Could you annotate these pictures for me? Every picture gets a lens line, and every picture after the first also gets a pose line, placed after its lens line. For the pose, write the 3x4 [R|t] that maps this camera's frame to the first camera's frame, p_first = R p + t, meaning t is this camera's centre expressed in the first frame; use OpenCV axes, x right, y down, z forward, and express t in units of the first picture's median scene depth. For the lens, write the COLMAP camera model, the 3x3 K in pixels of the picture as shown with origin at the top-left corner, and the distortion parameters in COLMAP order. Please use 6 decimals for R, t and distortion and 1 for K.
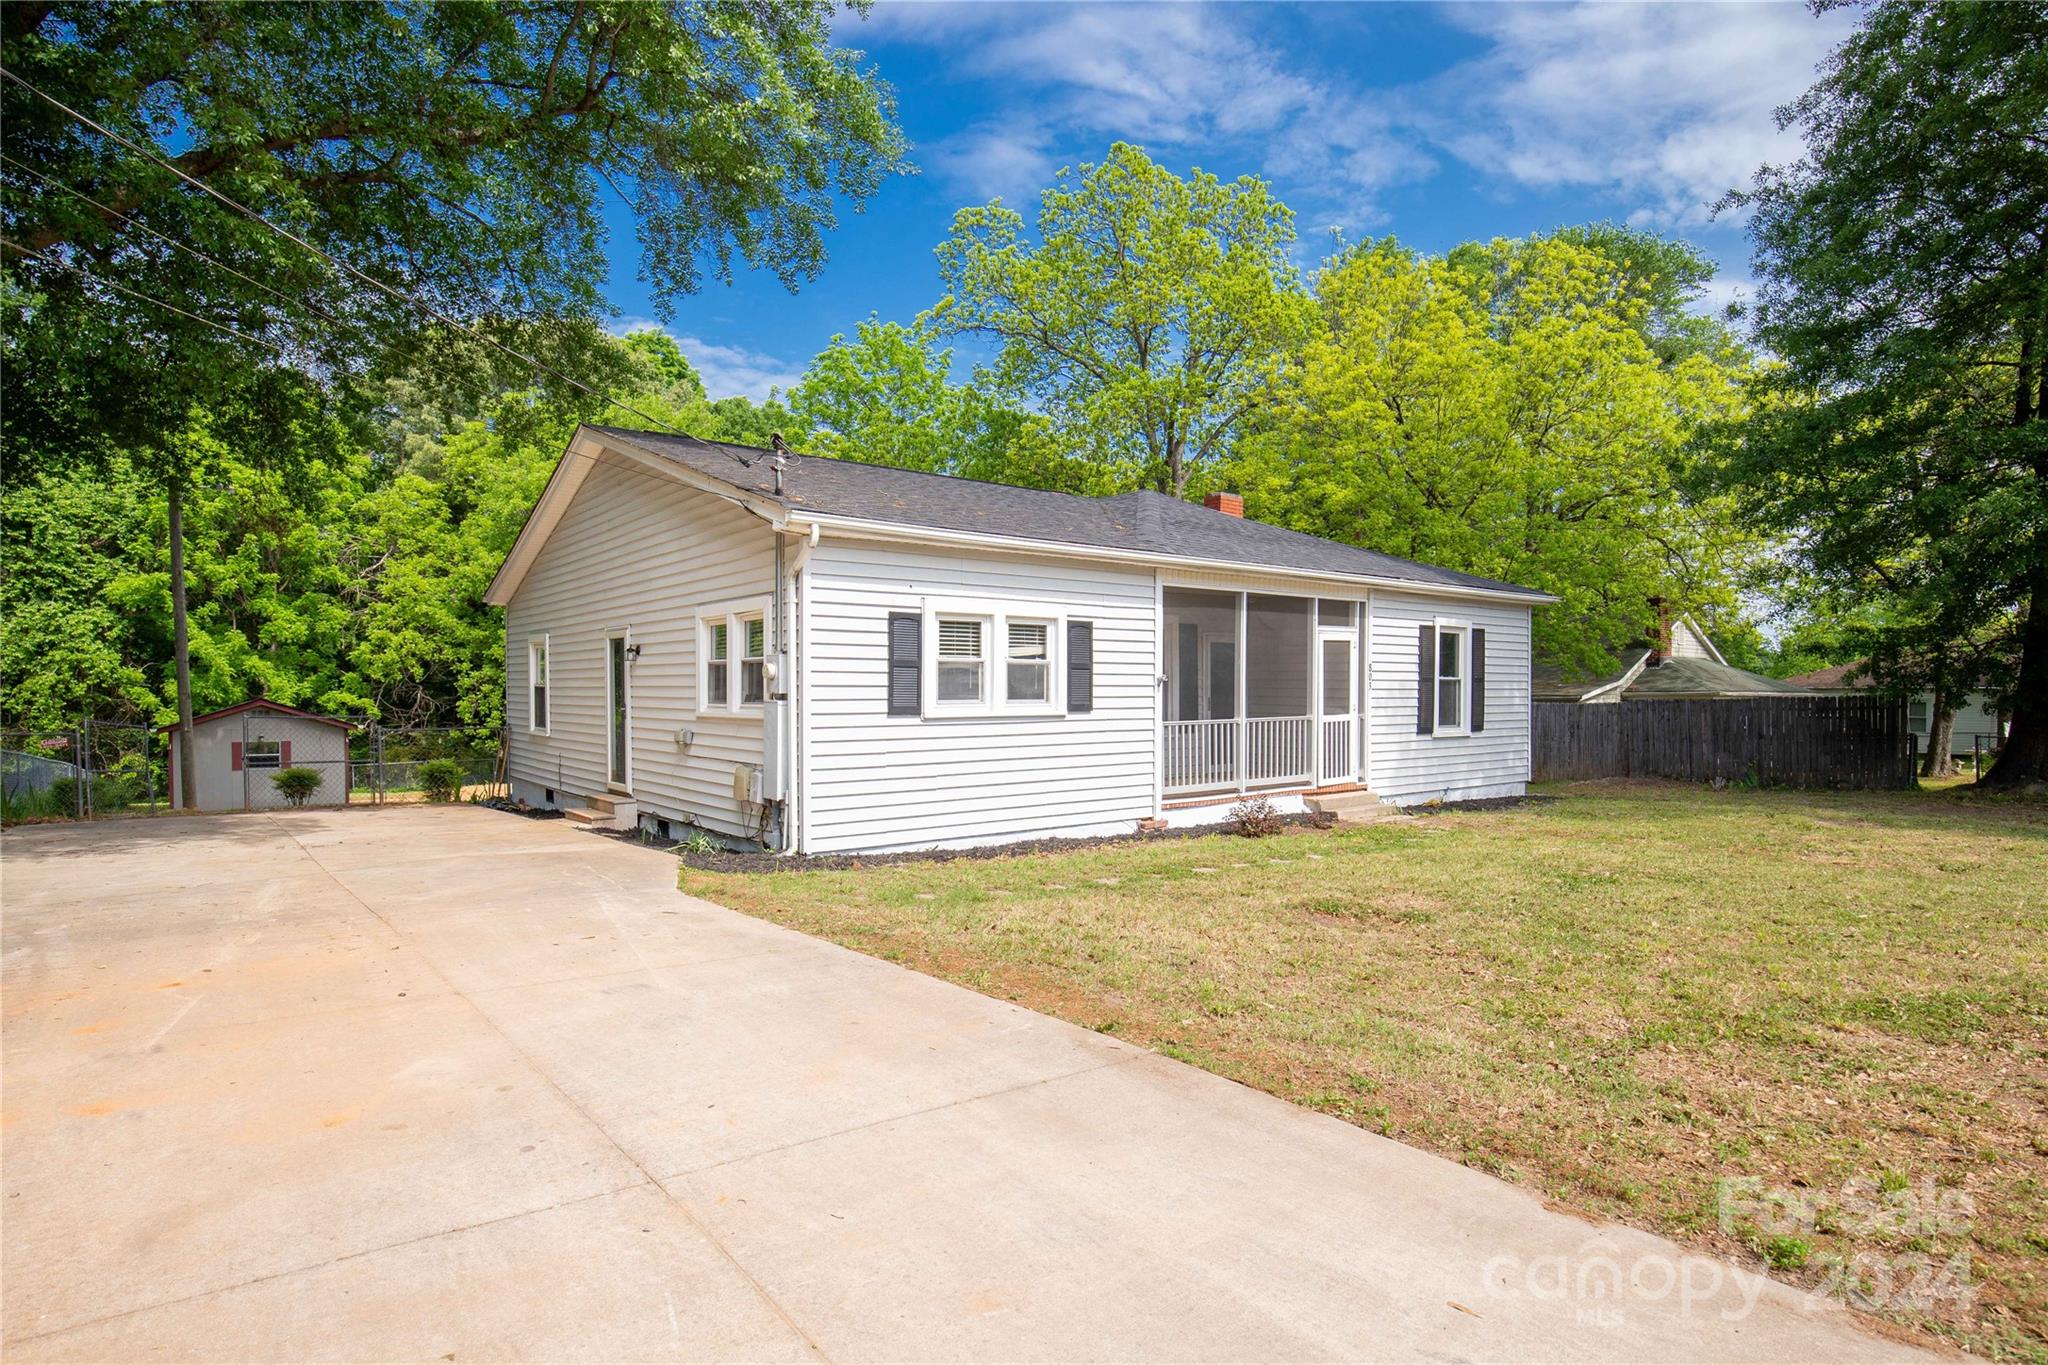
lens RADIAL K [[1010.8, 0, 1029.9], [0, 1010.8, 708.7], [0, 0, 1]] dist [-0.001305, -0.000697]
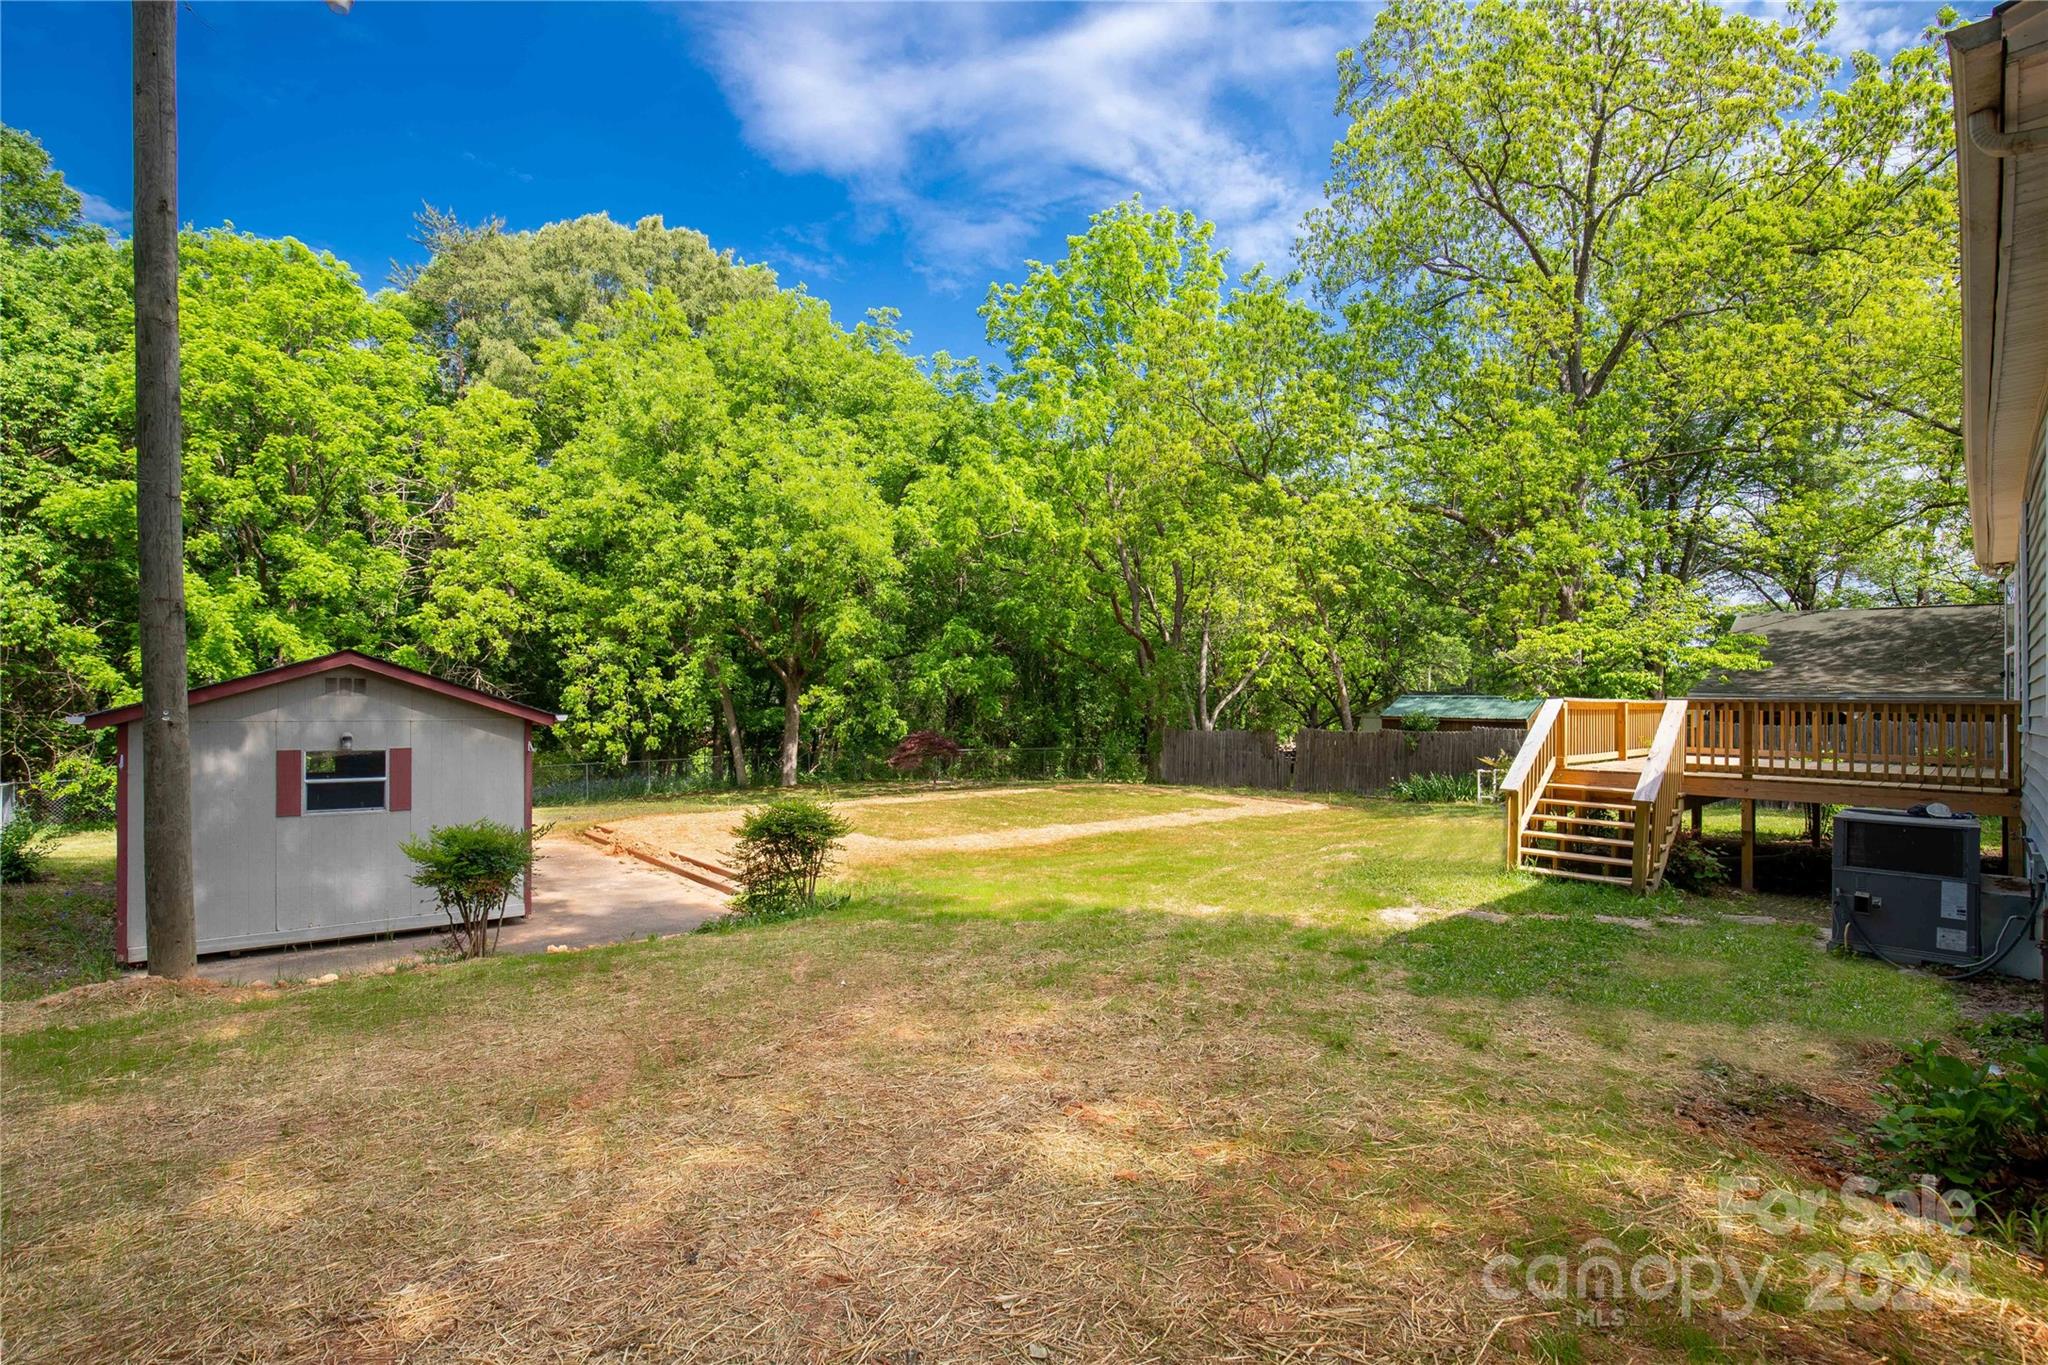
lens RADIAL K [[937.9, 0, 1044.9], [0, 937.9, 693.2], [0, 0, 1]] dist [-0.002447, 0.000136]
pose [[0.998119, 0.015105, 0.059417, -0.282548], [-0.013850, 0.999674, -0.021471, 0.007491], [-0.059722, 0.020607, 0.998002, 0.337169]]
